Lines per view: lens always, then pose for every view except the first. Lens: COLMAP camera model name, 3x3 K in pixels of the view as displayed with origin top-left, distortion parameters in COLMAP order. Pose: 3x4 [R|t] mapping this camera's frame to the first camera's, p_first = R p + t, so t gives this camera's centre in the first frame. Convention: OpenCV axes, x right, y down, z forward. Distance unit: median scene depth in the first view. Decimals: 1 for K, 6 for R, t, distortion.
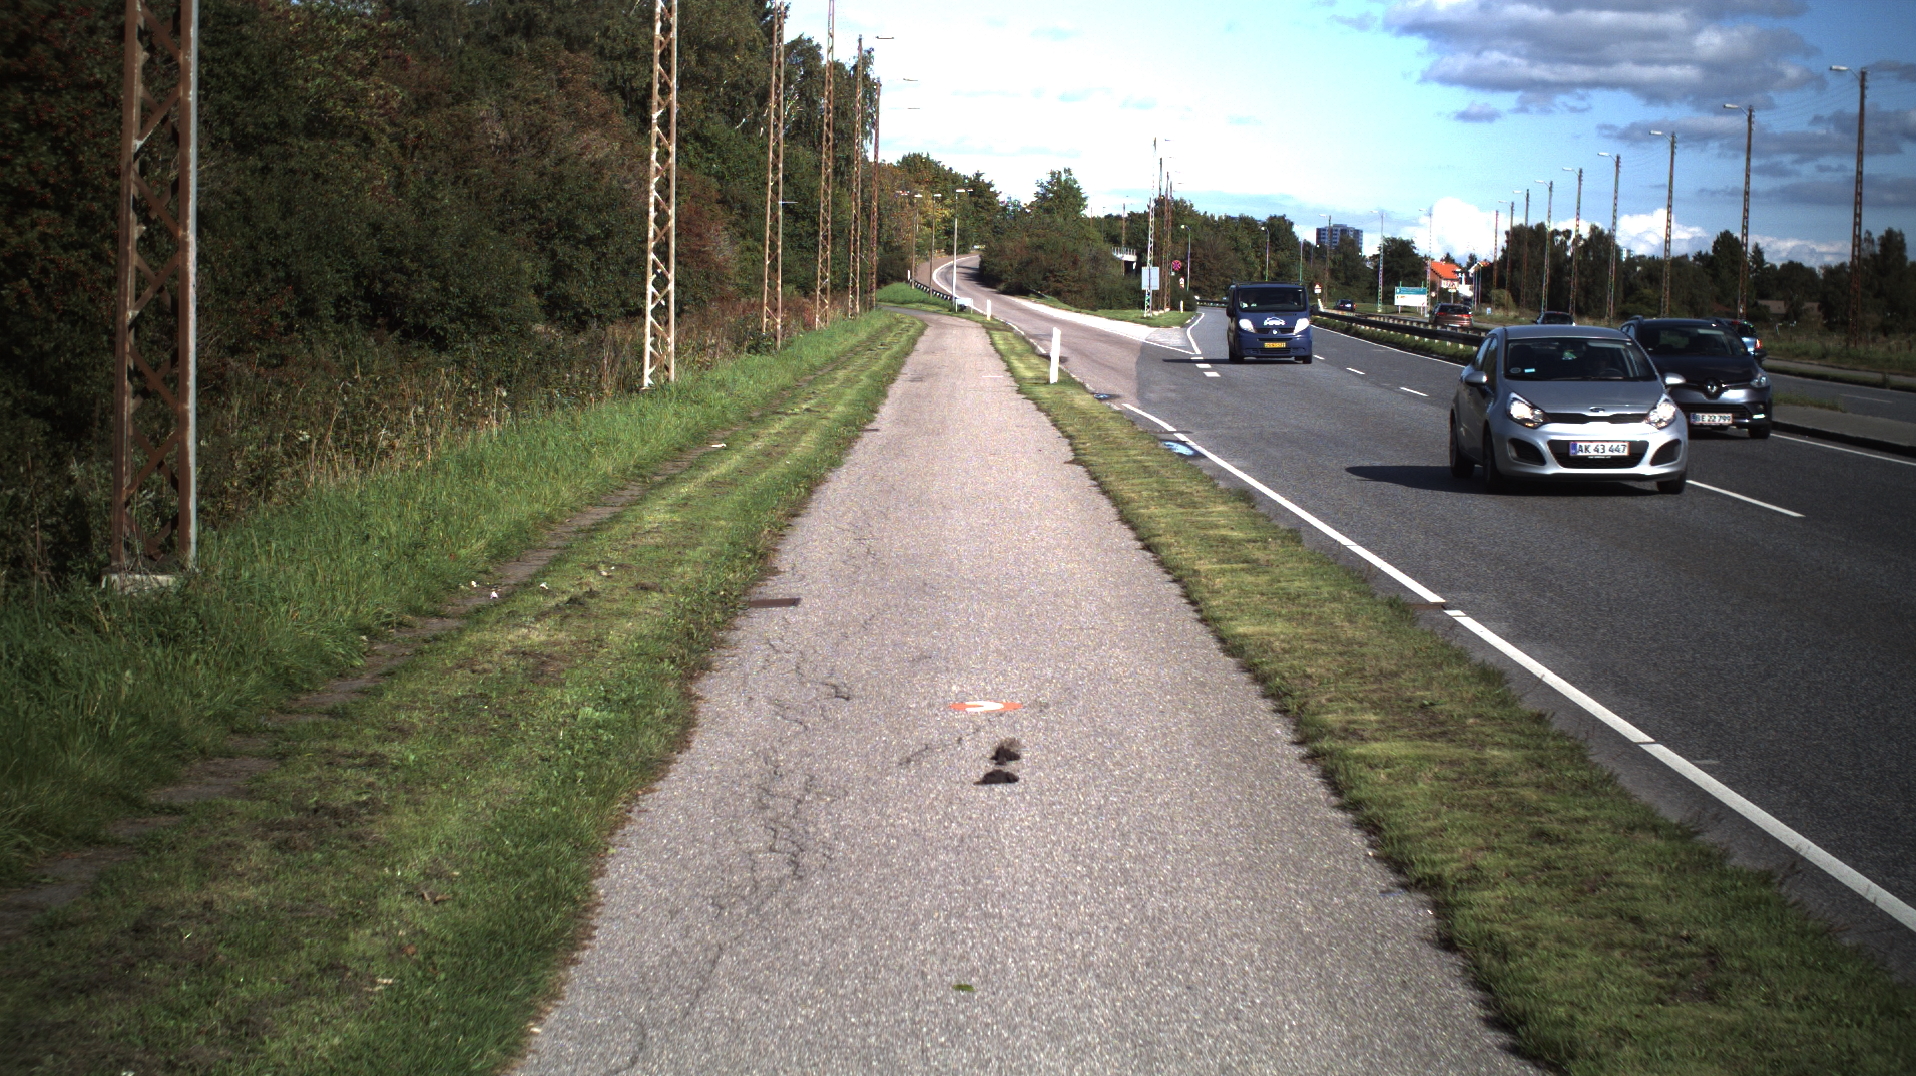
lens RADIAL K [[3258.7, 0, 958.0], [0, 3258.7, 538.0], [0, 0, 1]] dist [-0.272954, 0.140082]
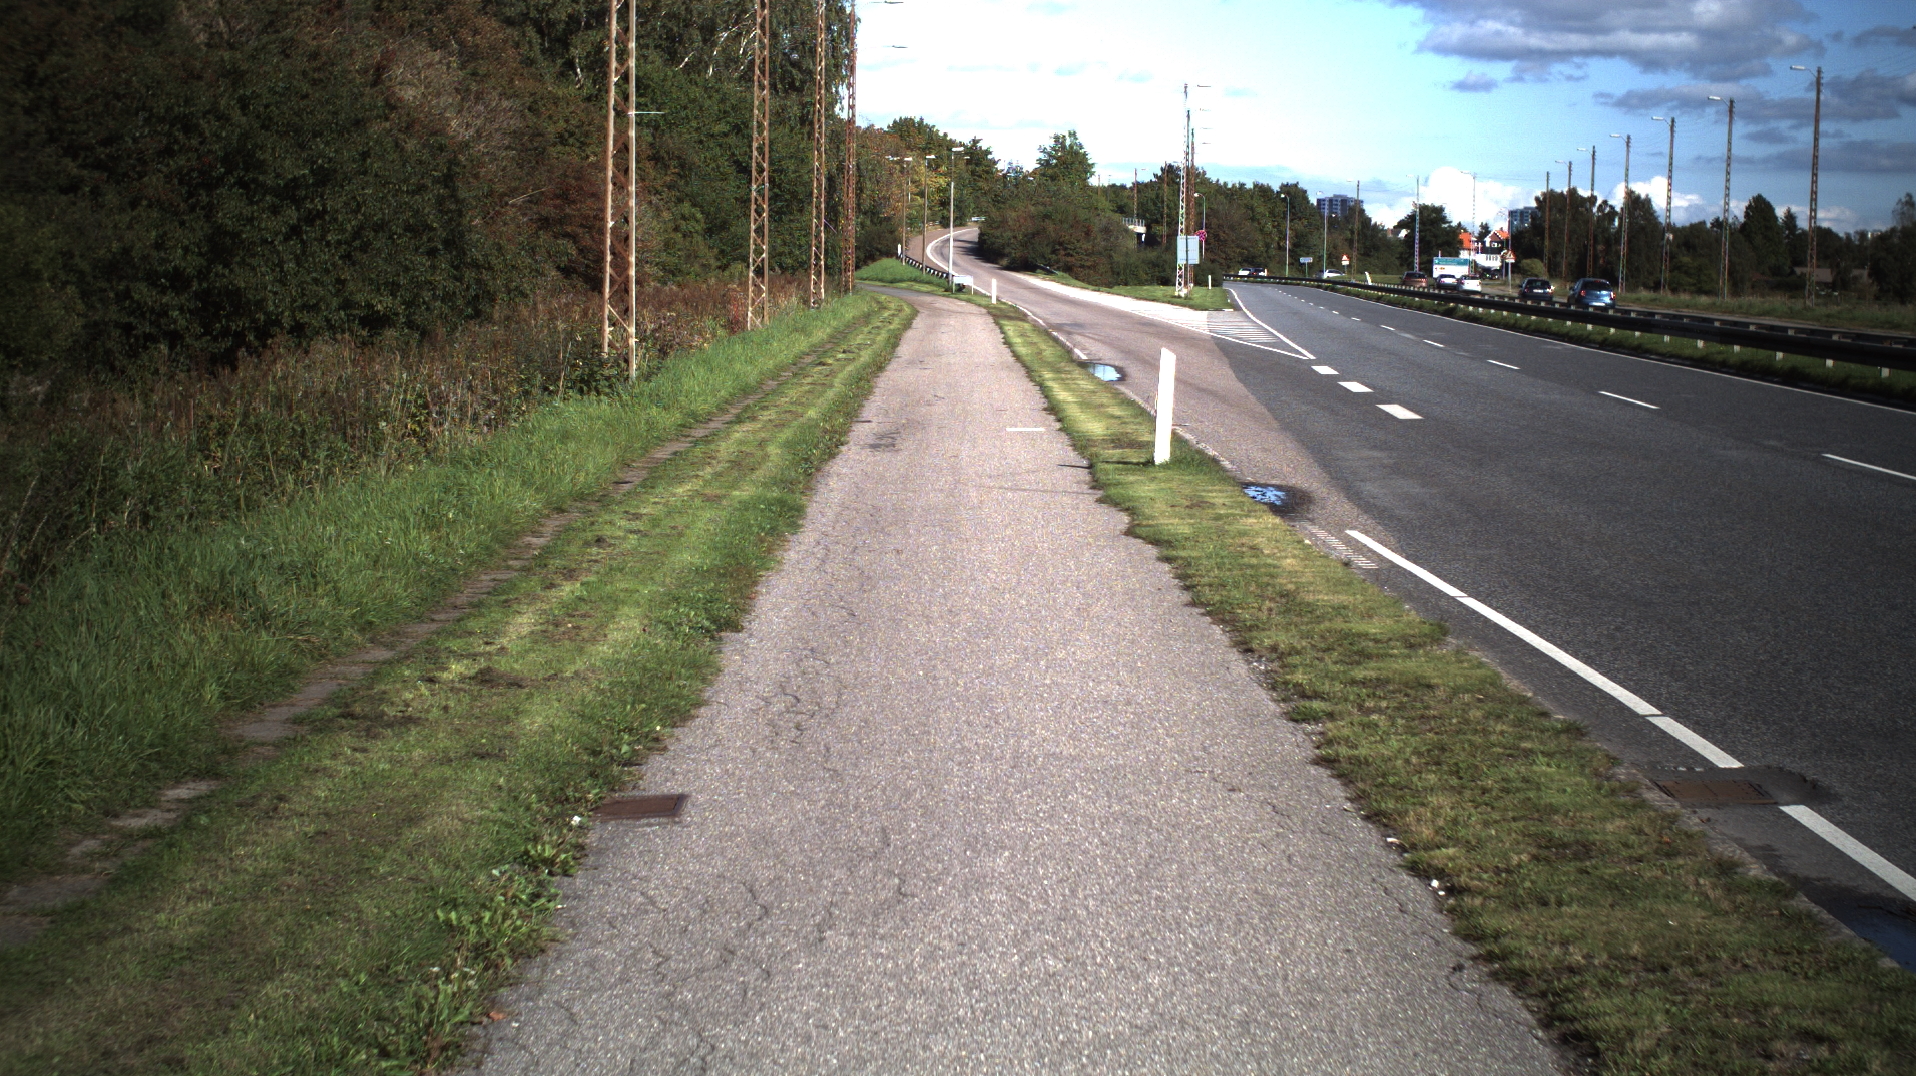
lens RADIAL K [[3258.7, 0, 958.0], [0, 3258.7, 538.0], [0, 0, 1]] dist [-0.272954, 0.140082]
pose [[0.999940, -0.010993, 0.000243, -0.000379], [0.010991, 0.999911, 0.007527, -0.013467], [-0.000326, -0.007524, 0.999972, 0.172989]]
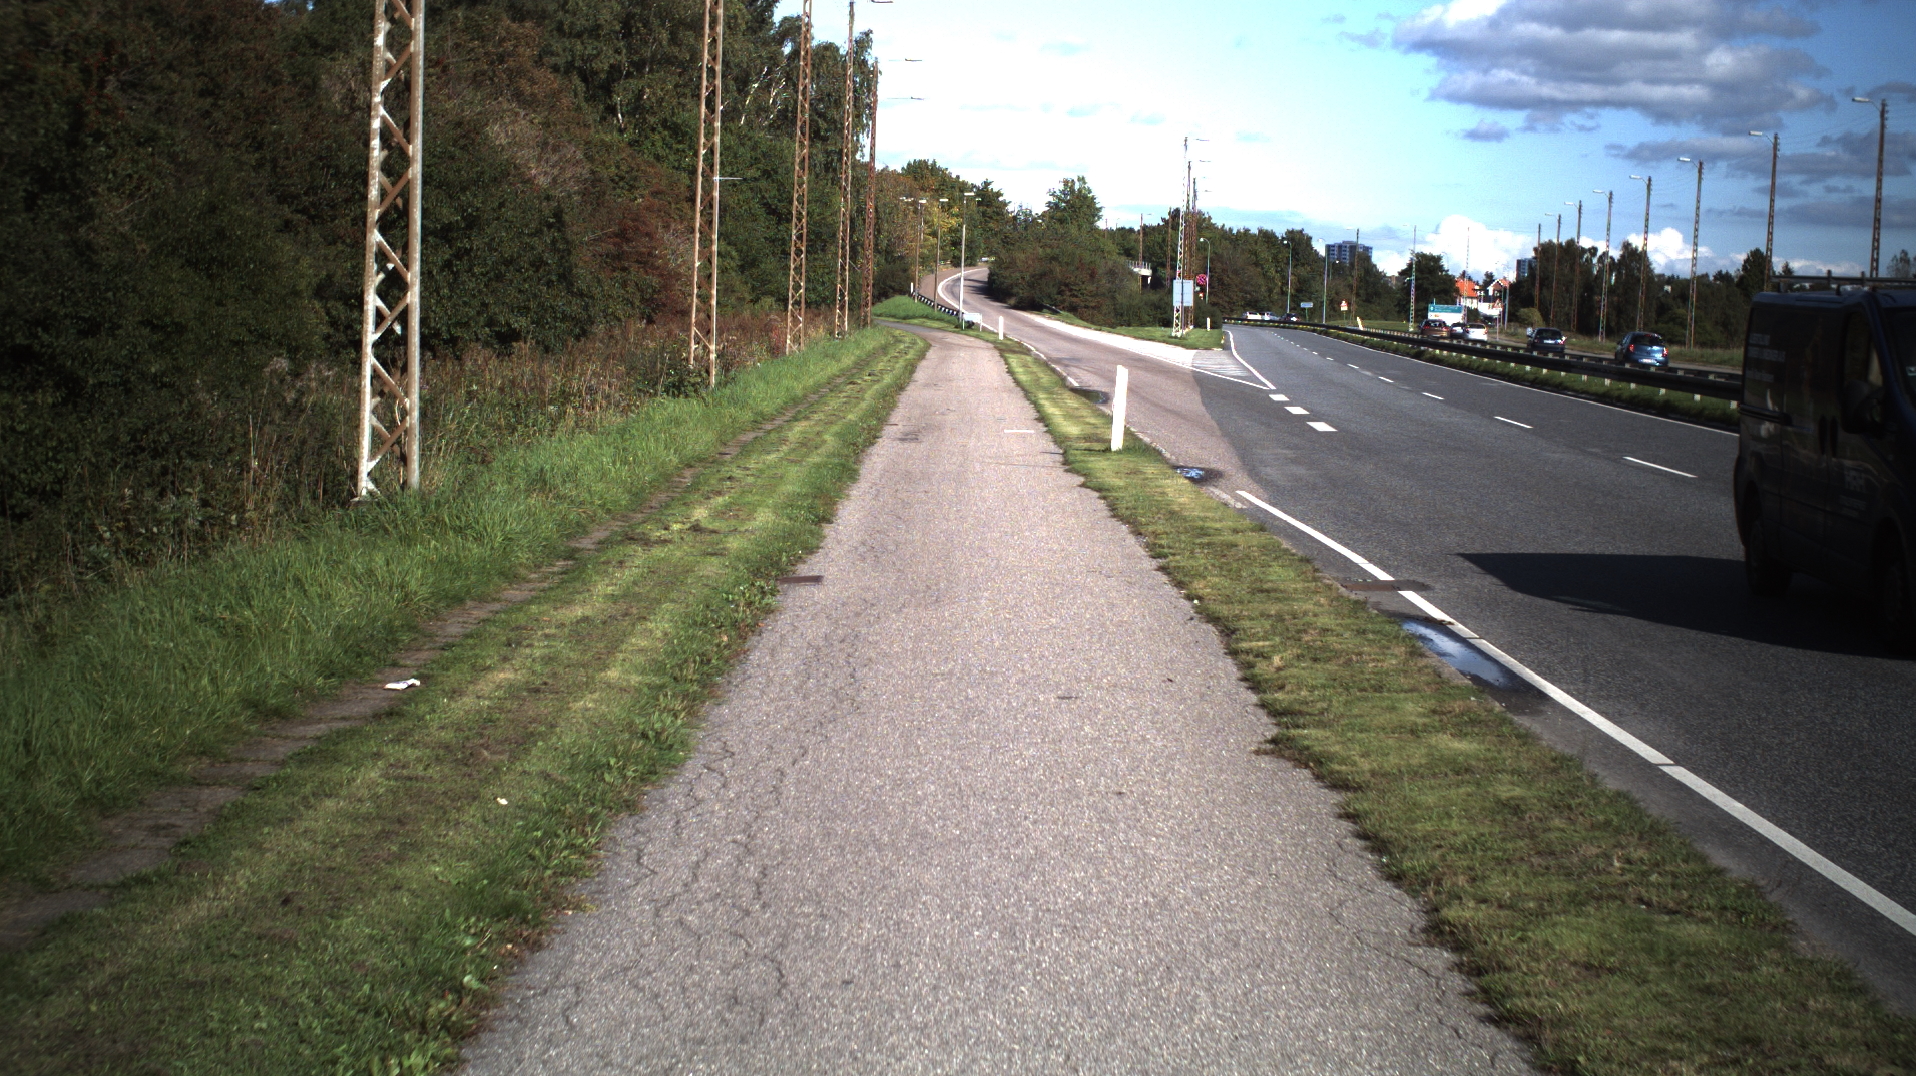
lens RADIAL K [[3258.7, 0, 958.0], [0, 3258.7, 538.0], [0, 0, 1]] dist [-0.272954, 0.140082]
pose [[0.999966, 0.008216, -0.001185, -0.000559], [-0.008221, 0.999957, -0.004326, -0.008907], [0.001149, 0.004336, 0.999990, 0.115304]]
